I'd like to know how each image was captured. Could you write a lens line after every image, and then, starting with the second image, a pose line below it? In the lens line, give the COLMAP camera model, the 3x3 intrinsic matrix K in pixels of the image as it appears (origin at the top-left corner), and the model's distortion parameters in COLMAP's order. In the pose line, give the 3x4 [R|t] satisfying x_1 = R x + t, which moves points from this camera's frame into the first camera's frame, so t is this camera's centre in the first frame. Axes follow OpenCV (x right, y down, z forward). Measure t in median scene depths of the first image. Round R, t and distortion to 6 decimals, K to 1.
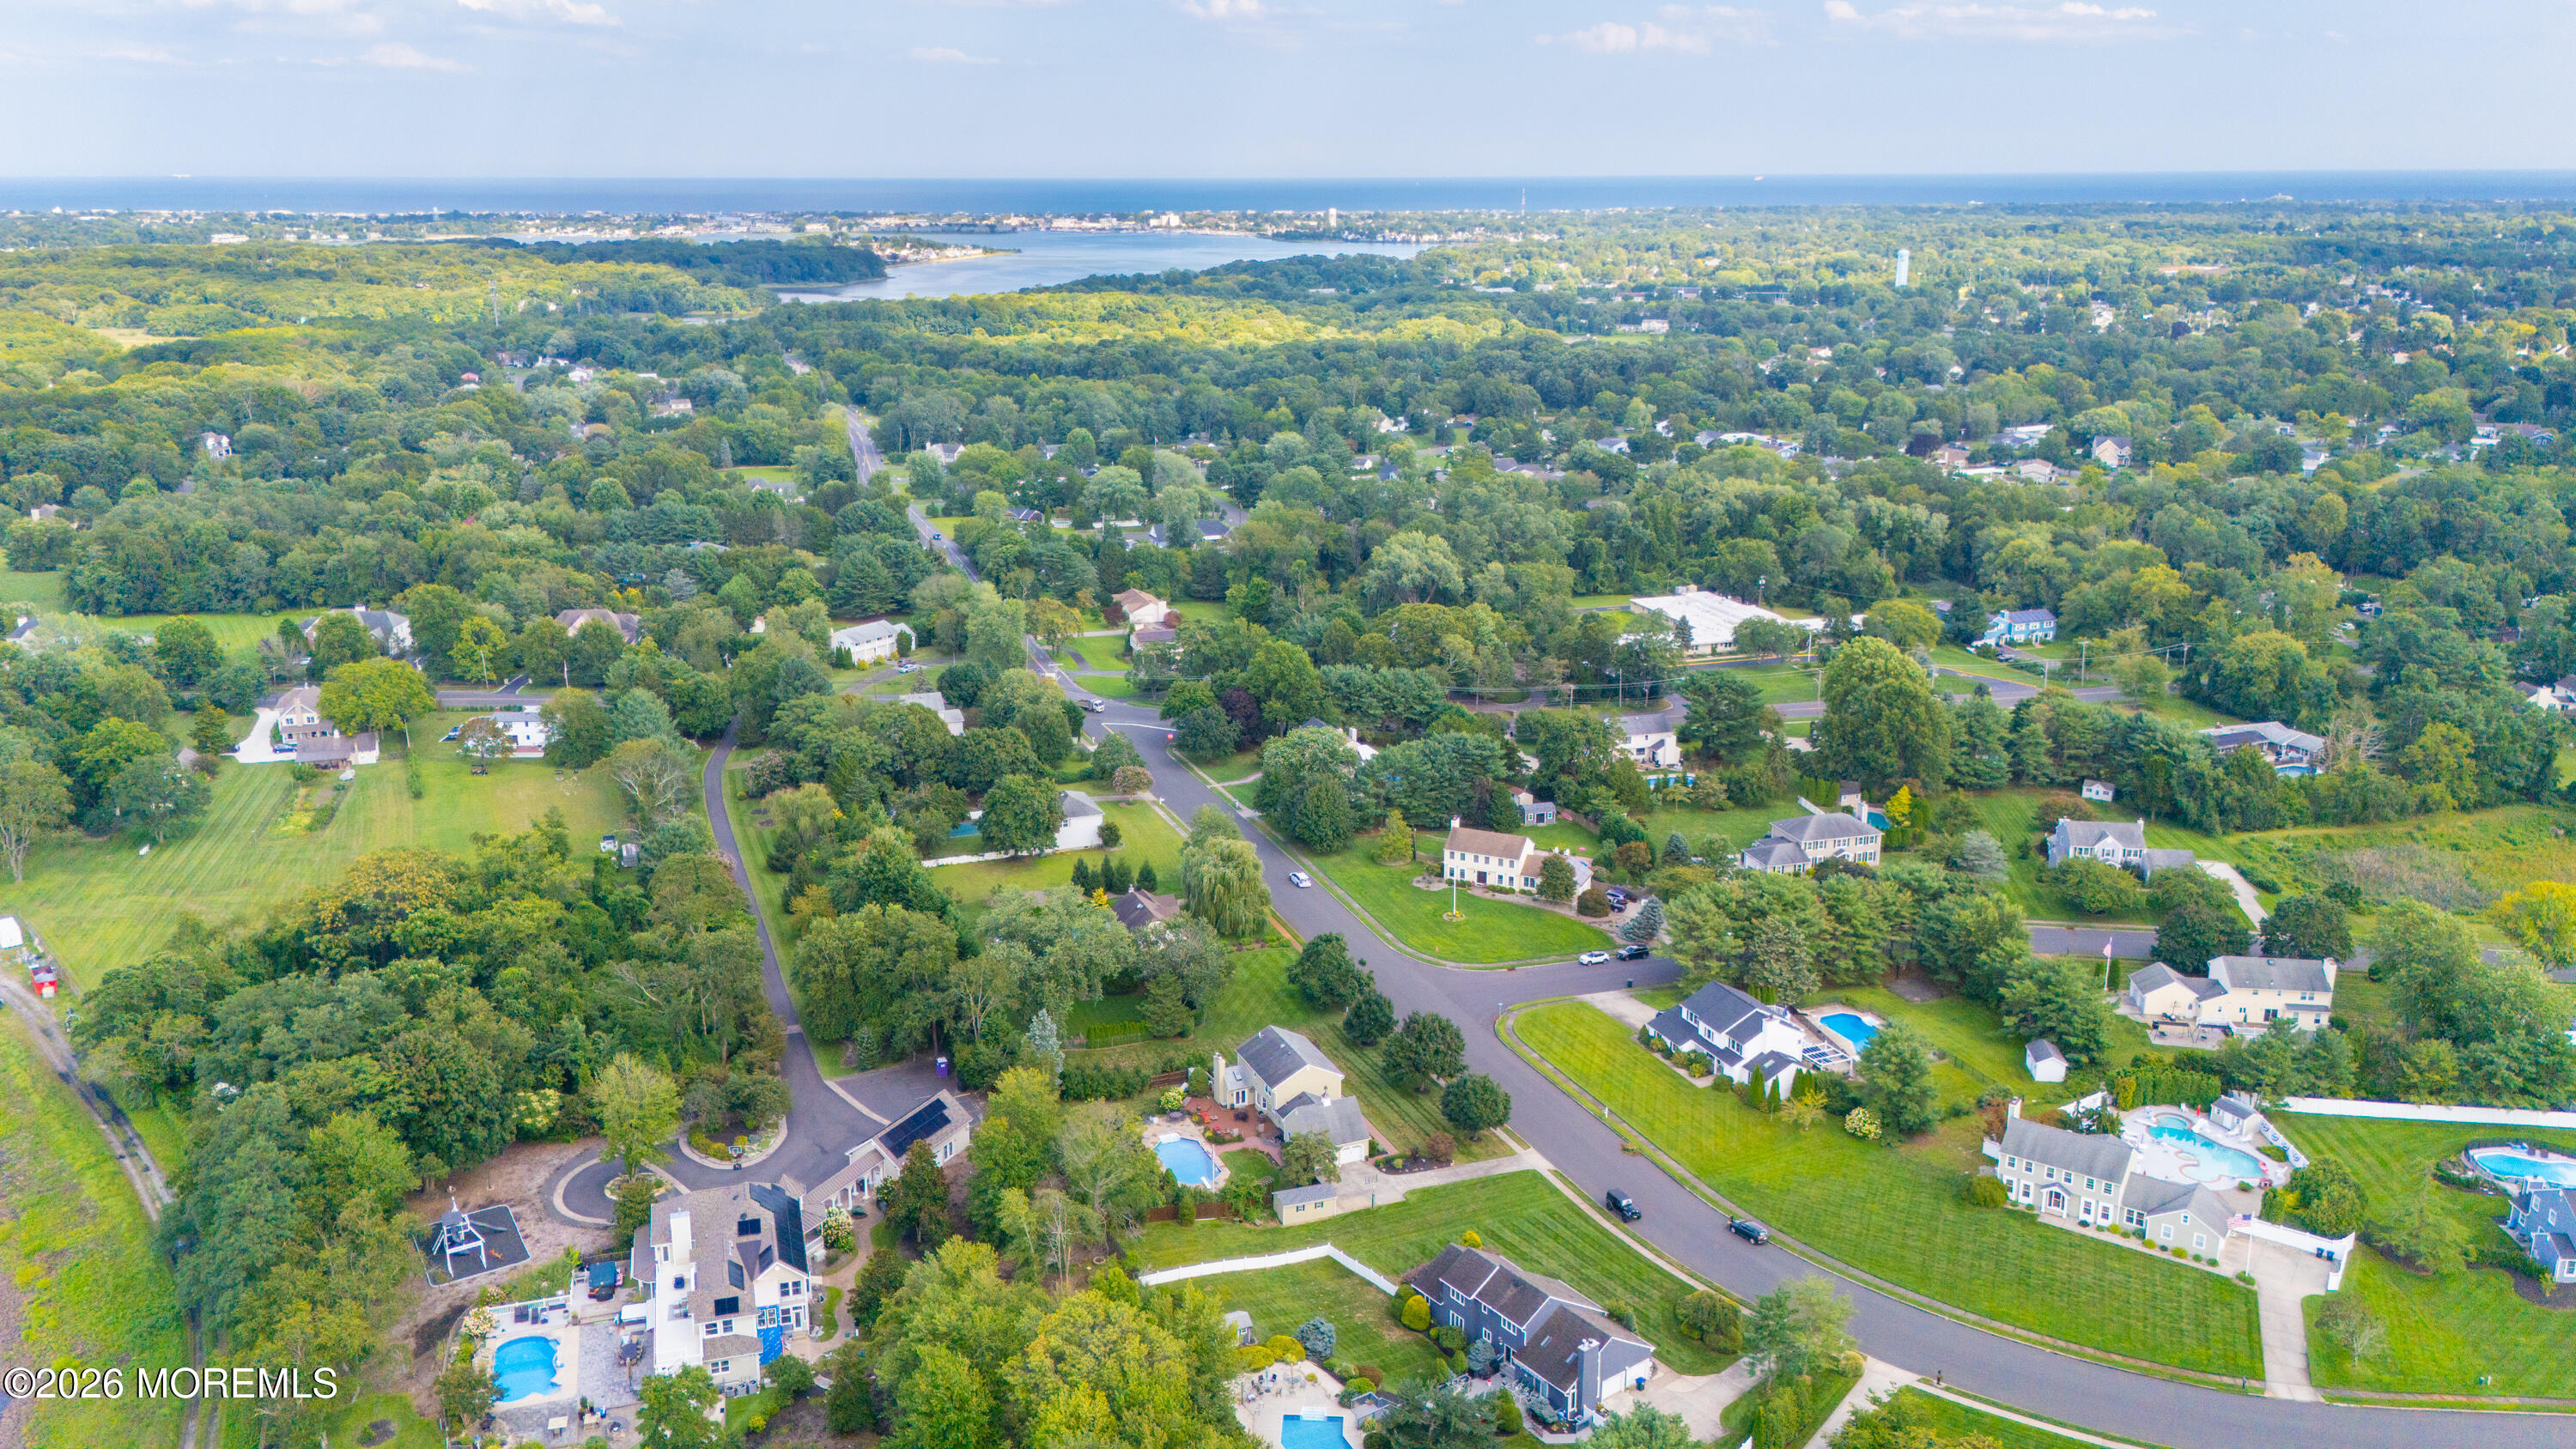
lens RADIAL K [[1969.9, 0, 1279.8], [0, 1969.9, 685.1], [0, 0, 1]] dist [0.129504, -0.248688]
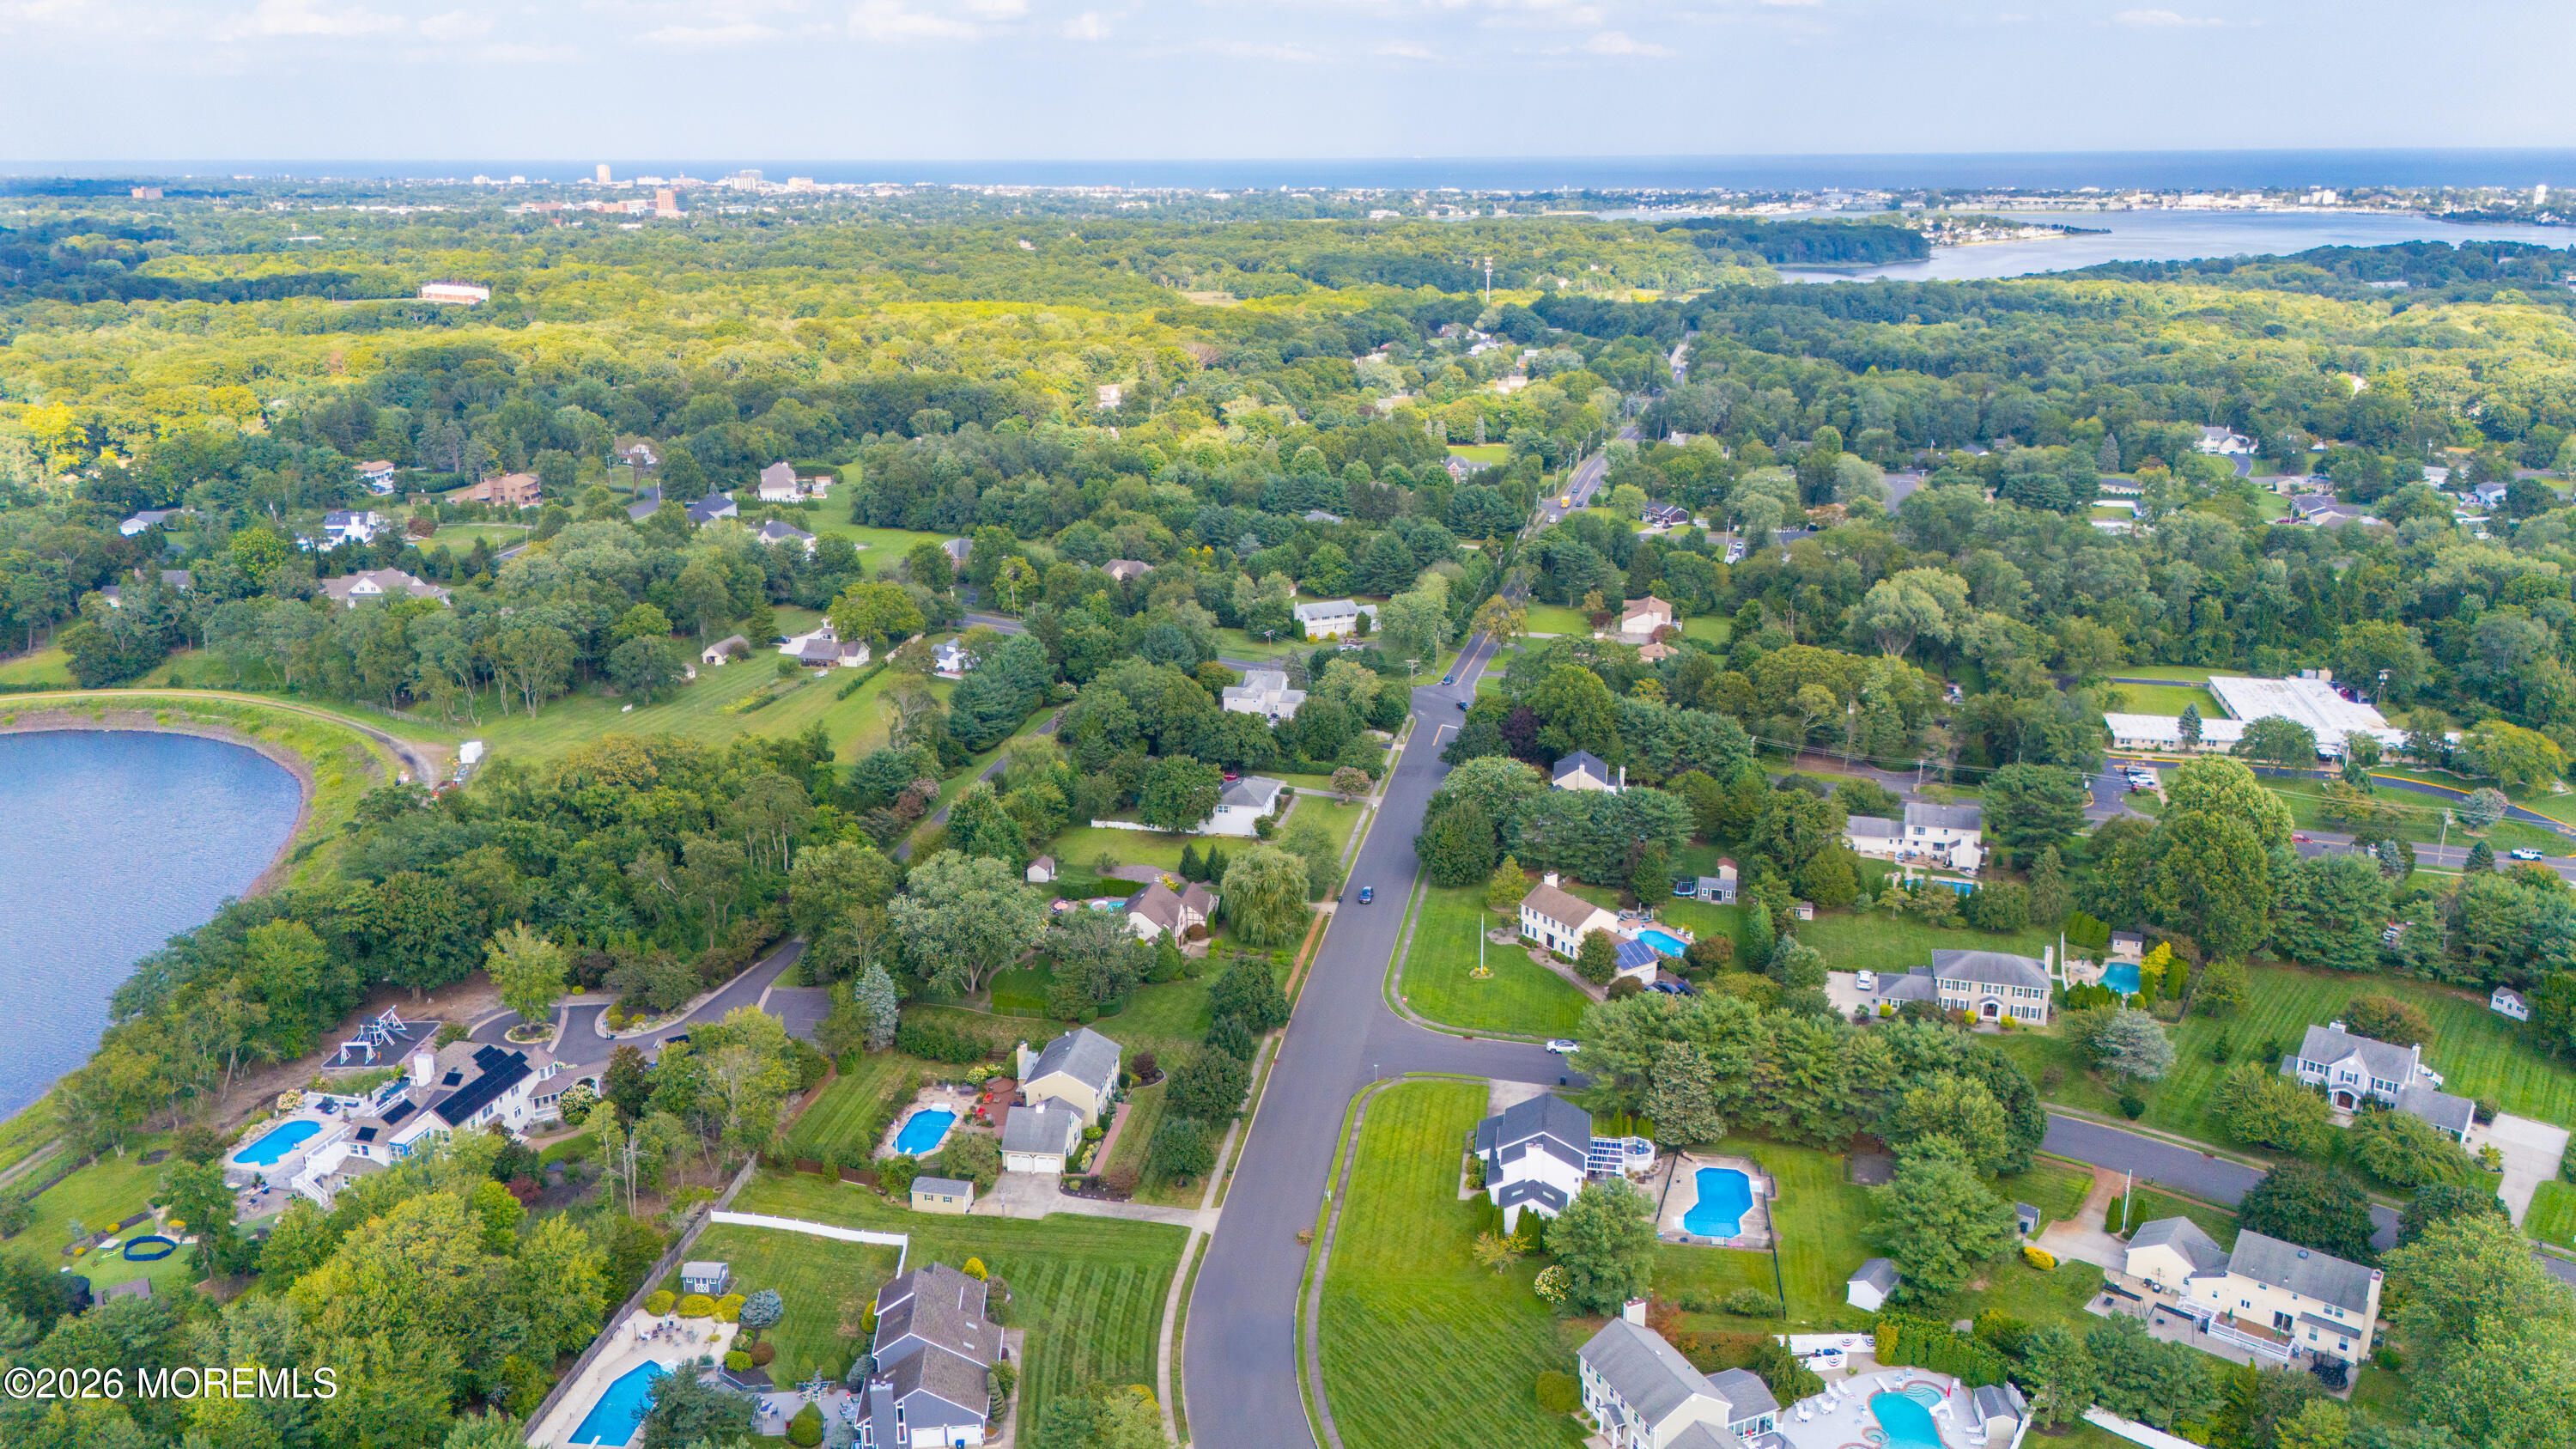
lens RADIAL K [[1931.5, 0, 1283.7], [0, 1931.5, 720.9], [0, 0, 1]] dist [0.063880, -0.050863]
pose [[0.855330, 0.146787, -0.496854, 0.354639], [-0.129939, 0.989150, 0.068539, -0.042400], [0.501524, 0.005937, 0.865123, 0.119345]]
